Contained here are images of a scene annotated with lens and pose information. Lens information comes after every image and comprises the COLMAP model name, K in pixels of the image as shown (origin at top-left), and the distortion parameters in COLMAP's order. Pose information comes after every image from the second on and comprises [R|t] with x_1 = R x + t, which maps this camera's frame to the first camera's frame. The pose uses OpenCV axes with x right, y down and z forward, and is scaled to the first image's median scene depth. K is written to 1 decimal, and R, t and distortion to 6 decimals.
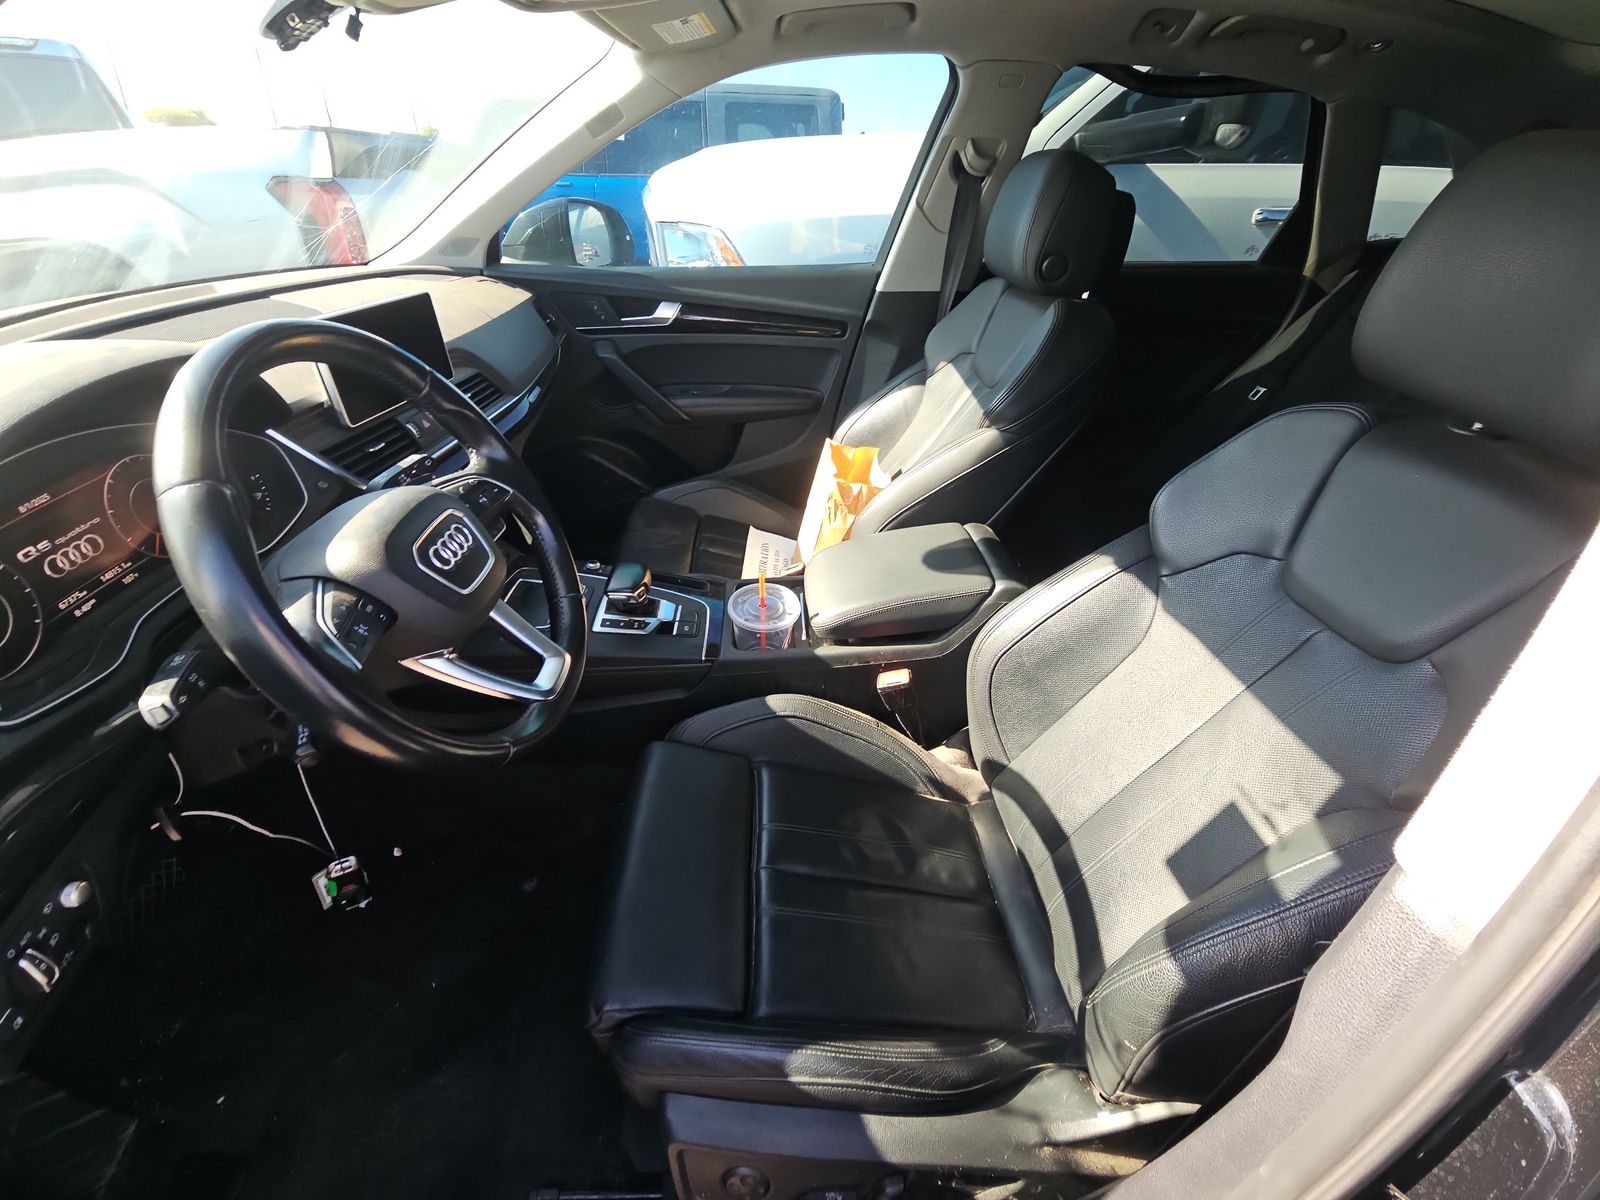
lens RADIAL K [[654.0, 0, 789.7], [0, 654.0, 601.1], [0, 0, 1]] dist [0.009484, -0.006434]
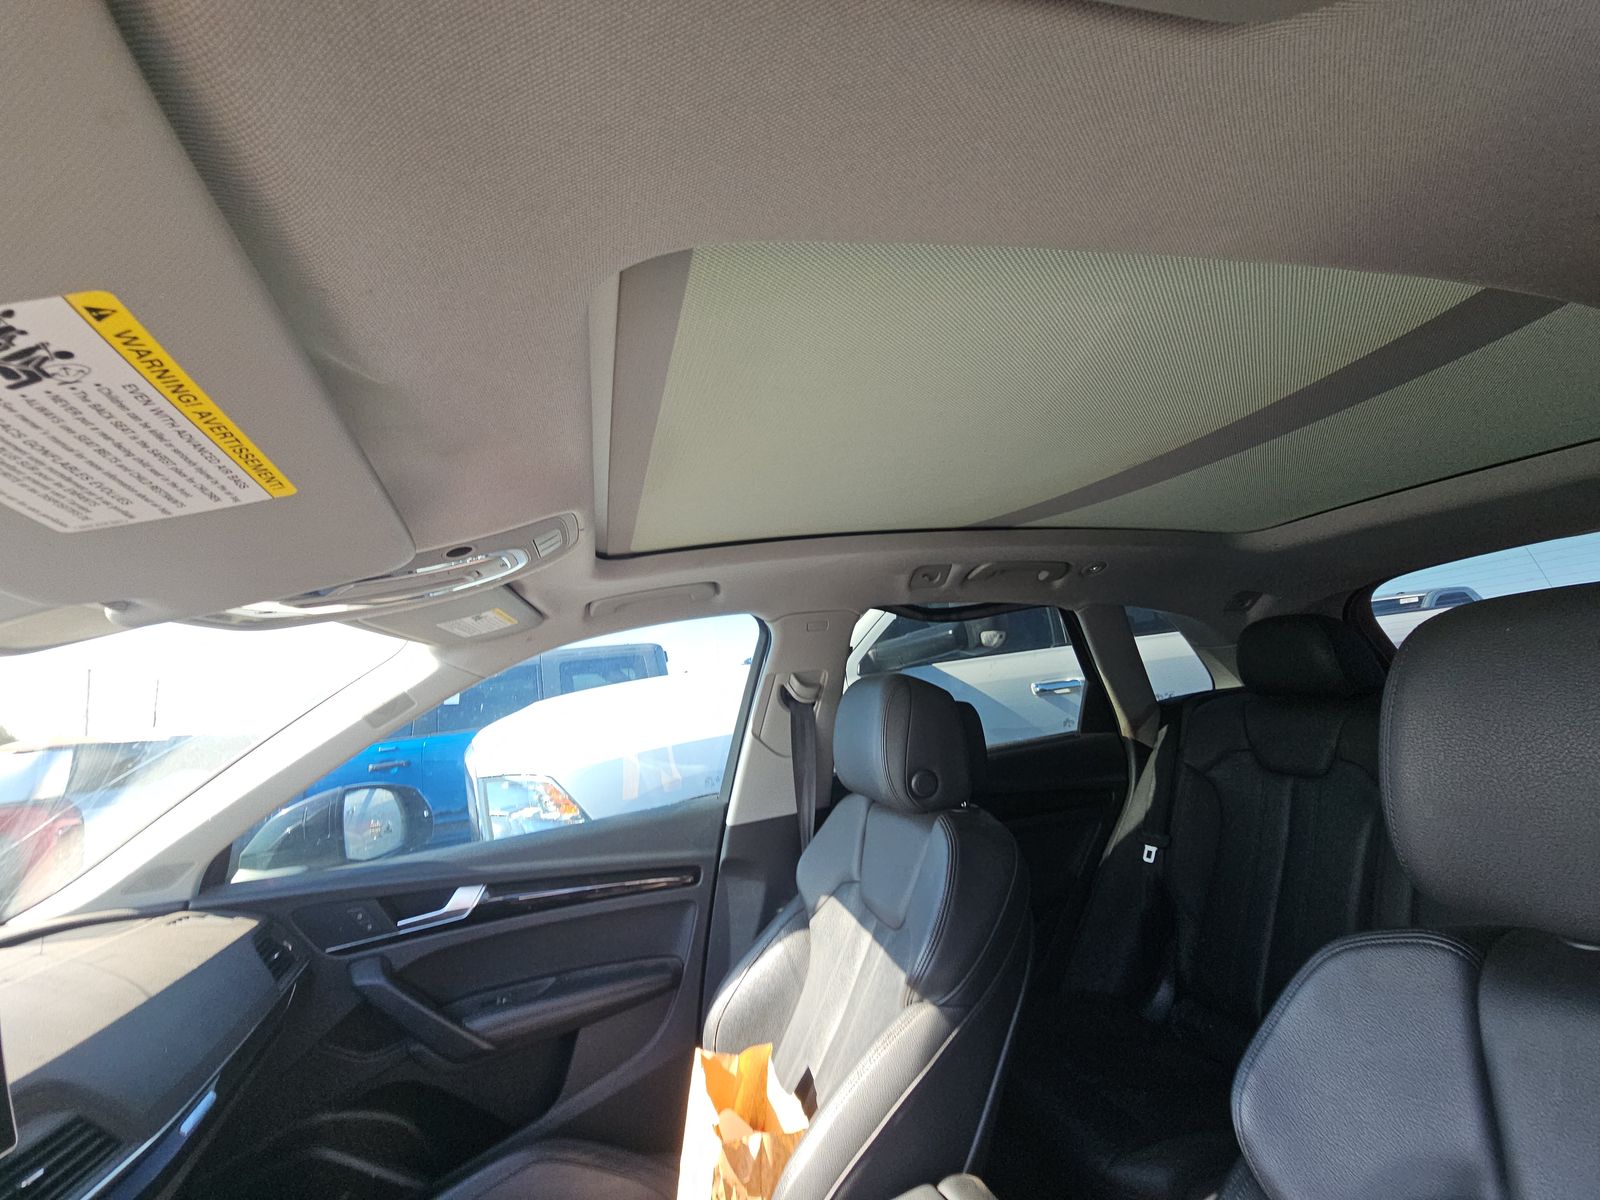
lens RADIAL K [[658.8, 0, 790.0], [0, 658.8, 598.2], [0, 0, 1]] dist [-0.001009, -0.000392]
pose [[0.962627, -0.096406, 0.253092, 0.021208], [0.239009, 0.741902, -0.626463, -0.134920], [-0.127375, 0.663541, 0.737217, 0.150038]]
